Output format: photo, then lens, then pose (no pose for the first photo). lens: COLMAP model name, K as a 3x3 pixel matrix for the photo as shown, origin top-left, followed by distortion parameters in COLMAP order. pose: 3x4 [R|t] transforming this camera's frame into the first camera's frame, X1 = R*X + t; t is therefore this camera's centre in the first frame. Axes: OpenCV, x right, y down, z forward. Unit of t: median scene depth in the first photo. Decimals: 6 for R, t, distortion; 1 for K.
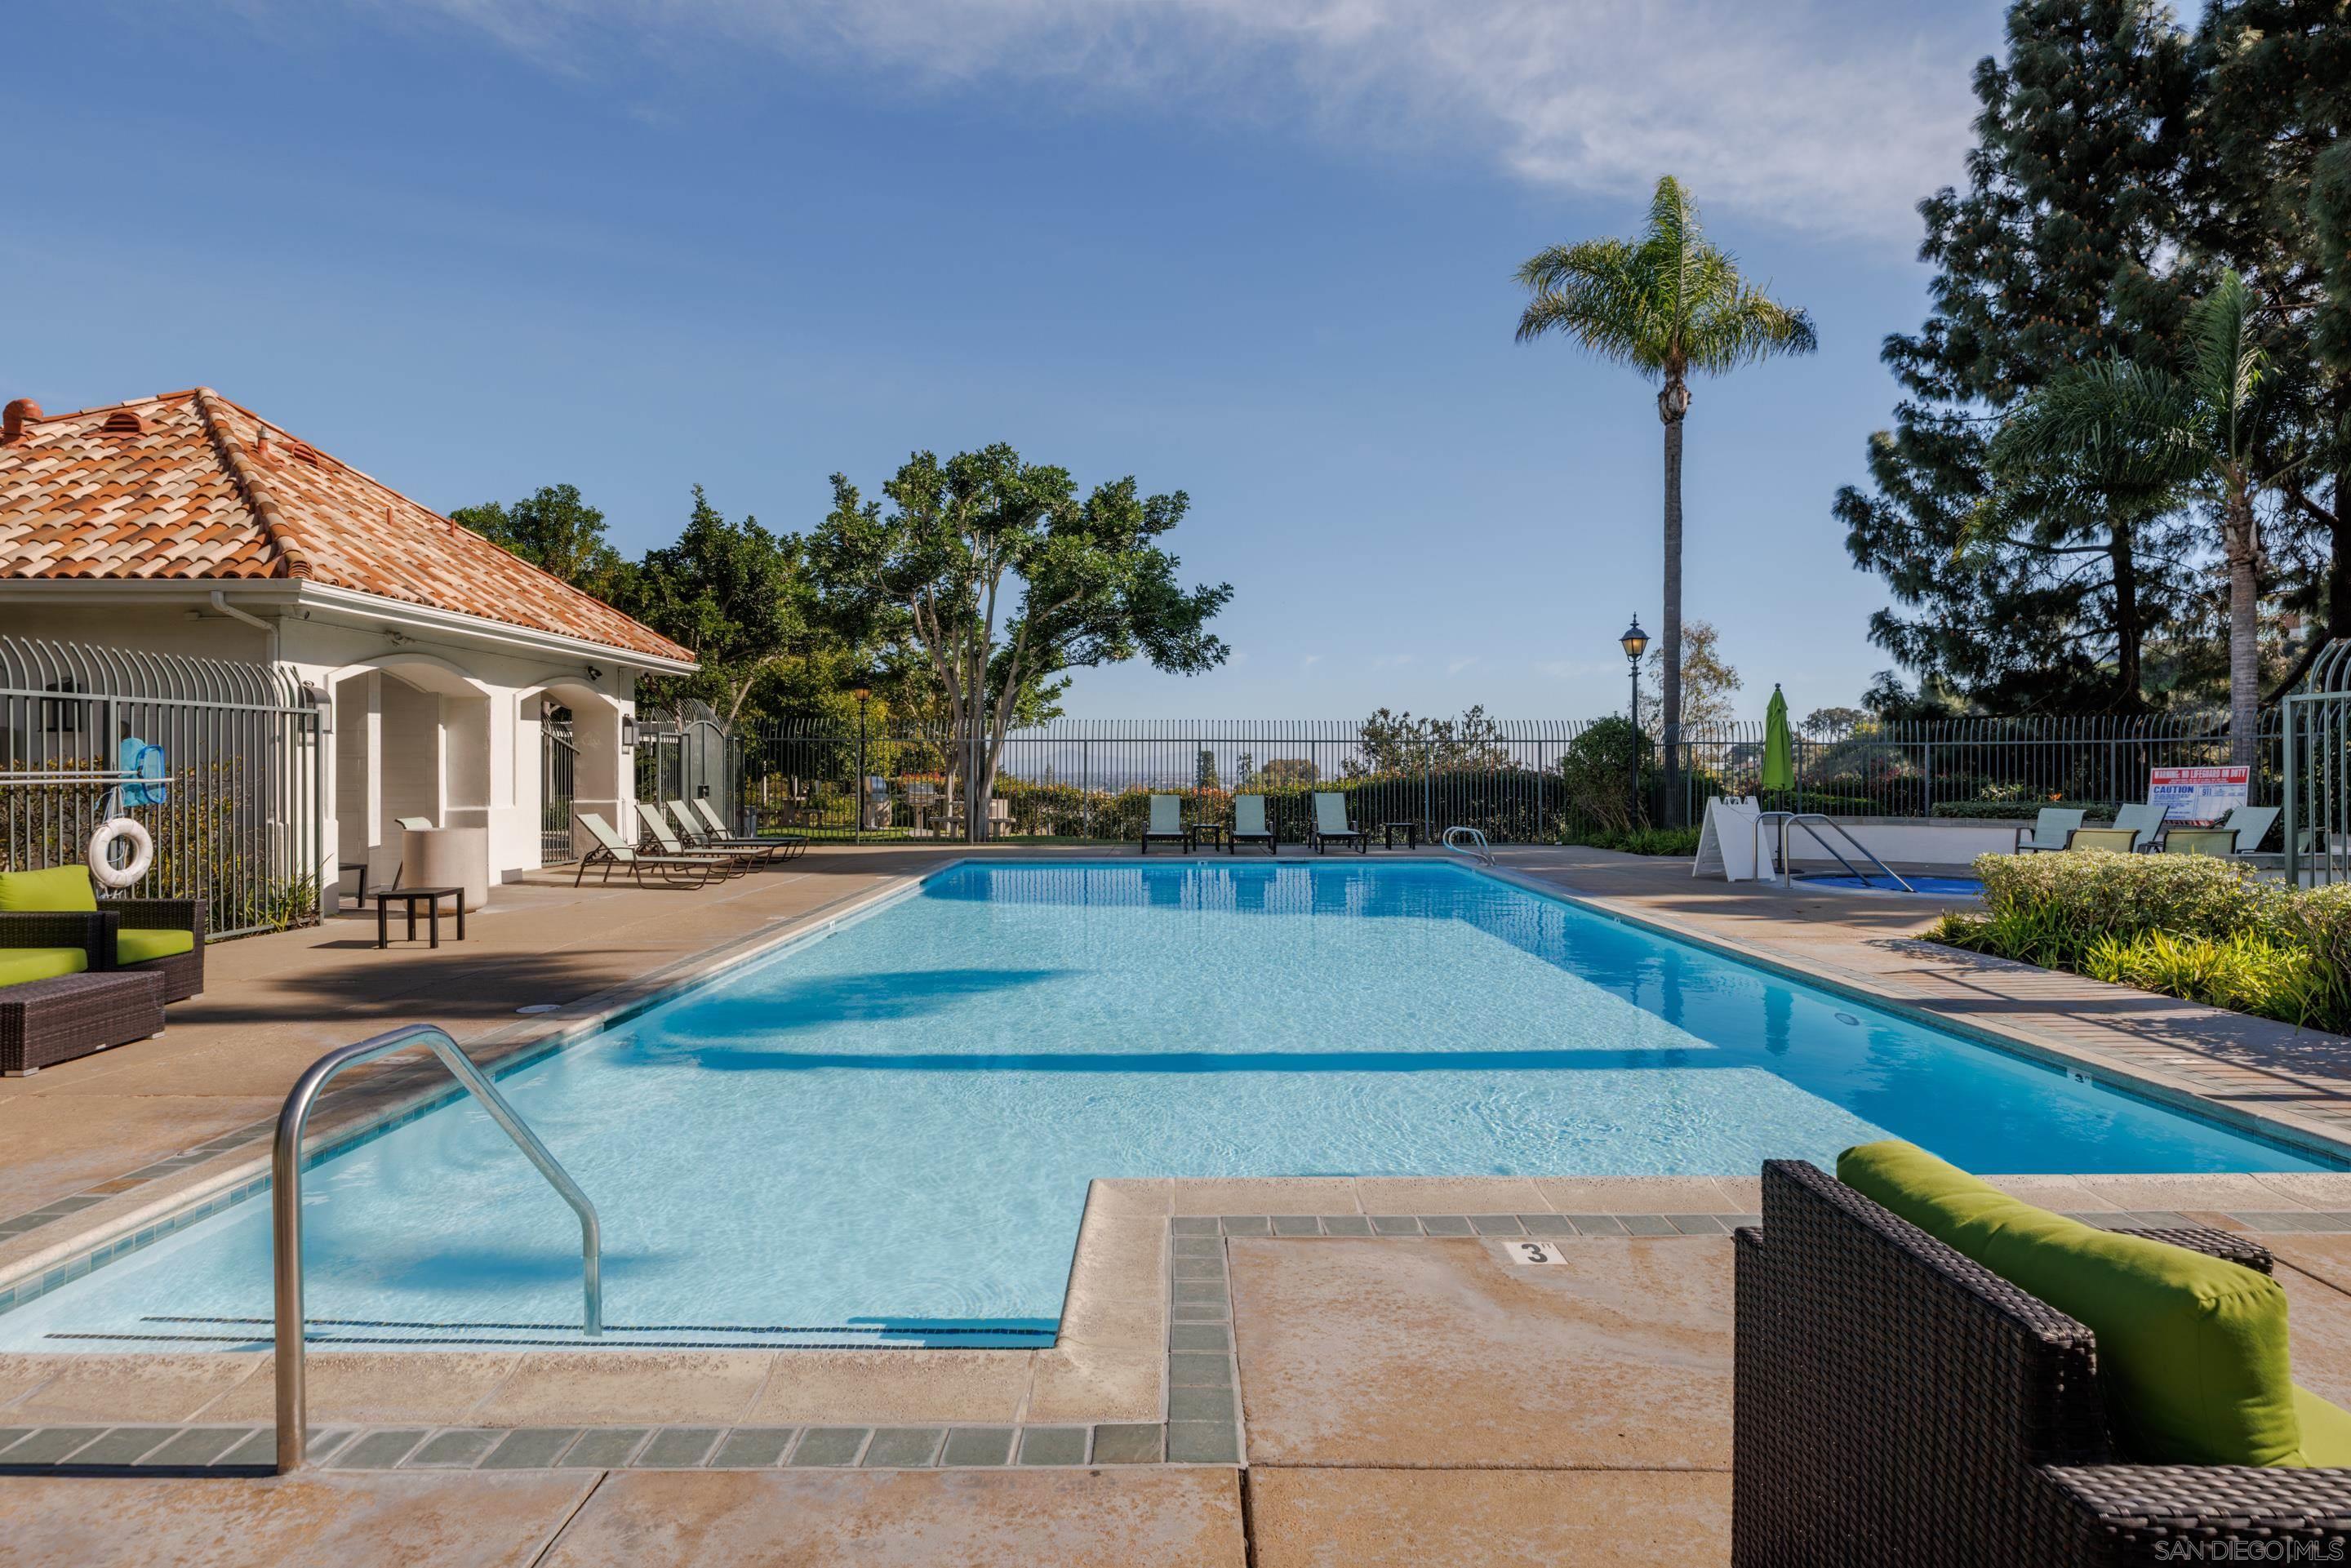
lens RADIAL K [[1185.4, 0, 1175.5], [0, 1185.4, 784.0], [0, 0, 1]] dist [-0.003306, -0.000335]
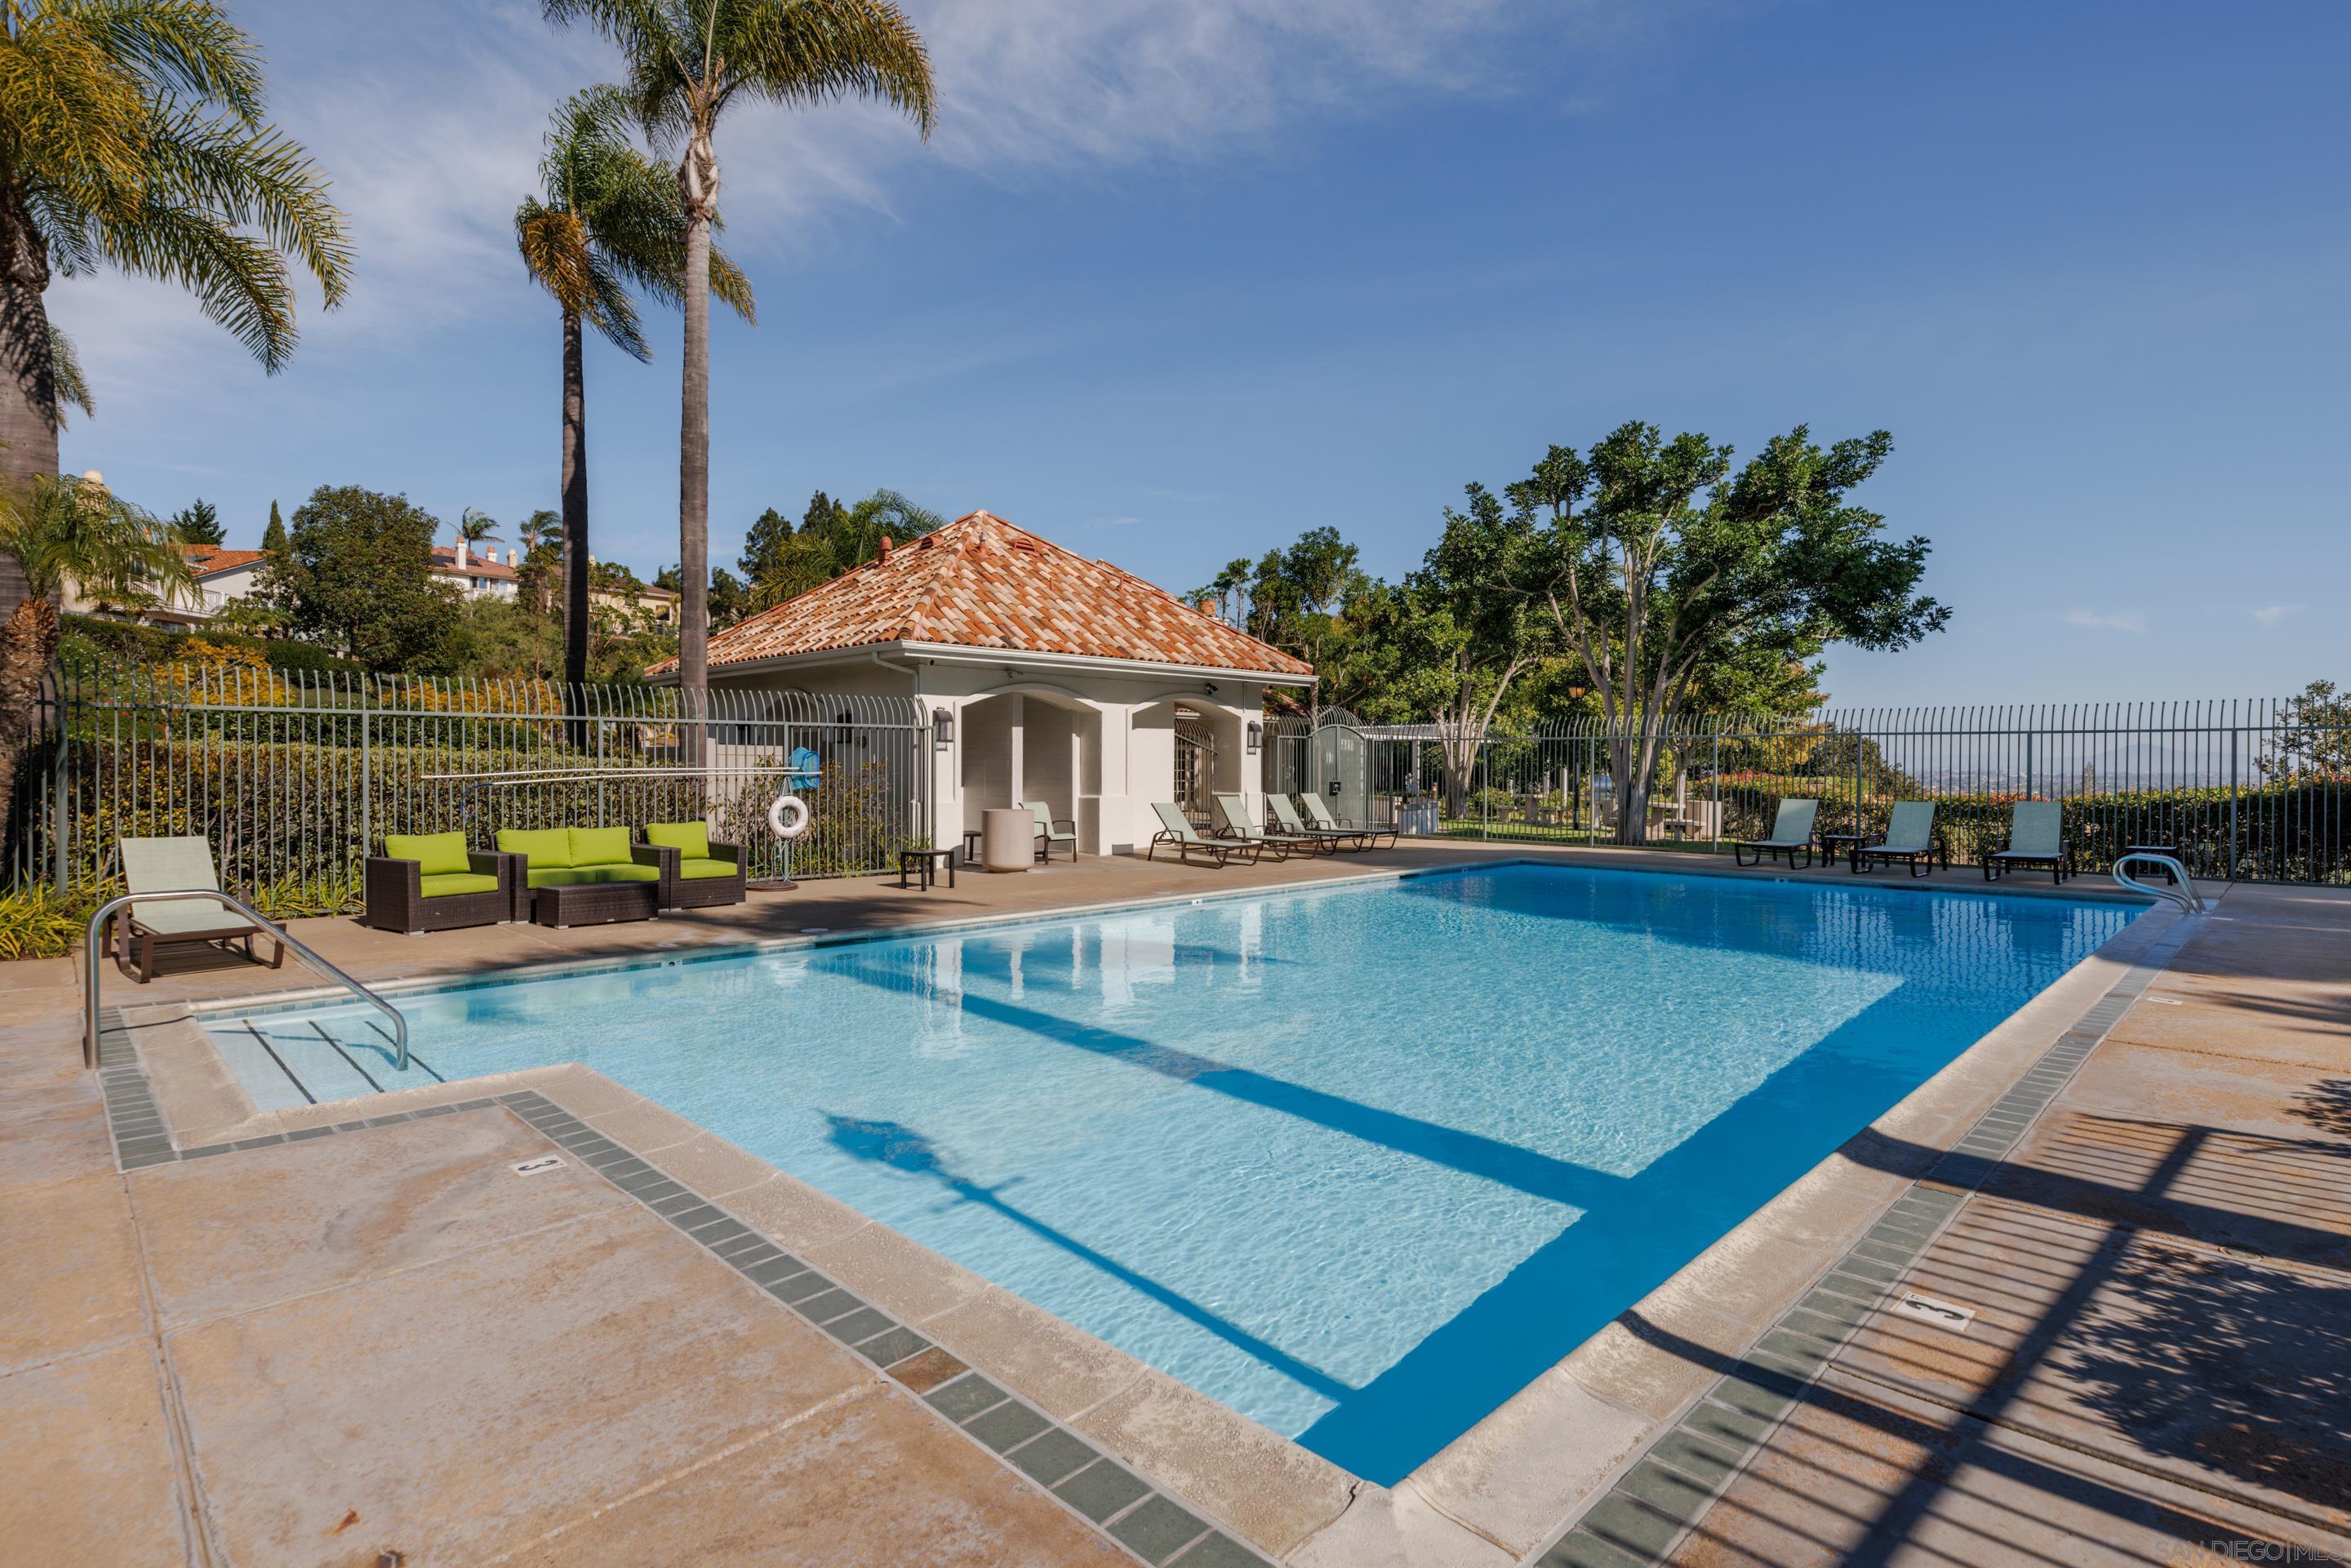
lens RADIAL K [[1162.8, 0, 1176.5], [0, 1162.8, 749.6], [0, 0, 1]] dist [0.000126, 0.000187]
pose [[0.703207, -0.010694, -0.710904, 0.355004], [-0.009900, 0.999643, -0.024830, -0.000682], [0.710916, 0.024499, 0.702850, 0.137232]]
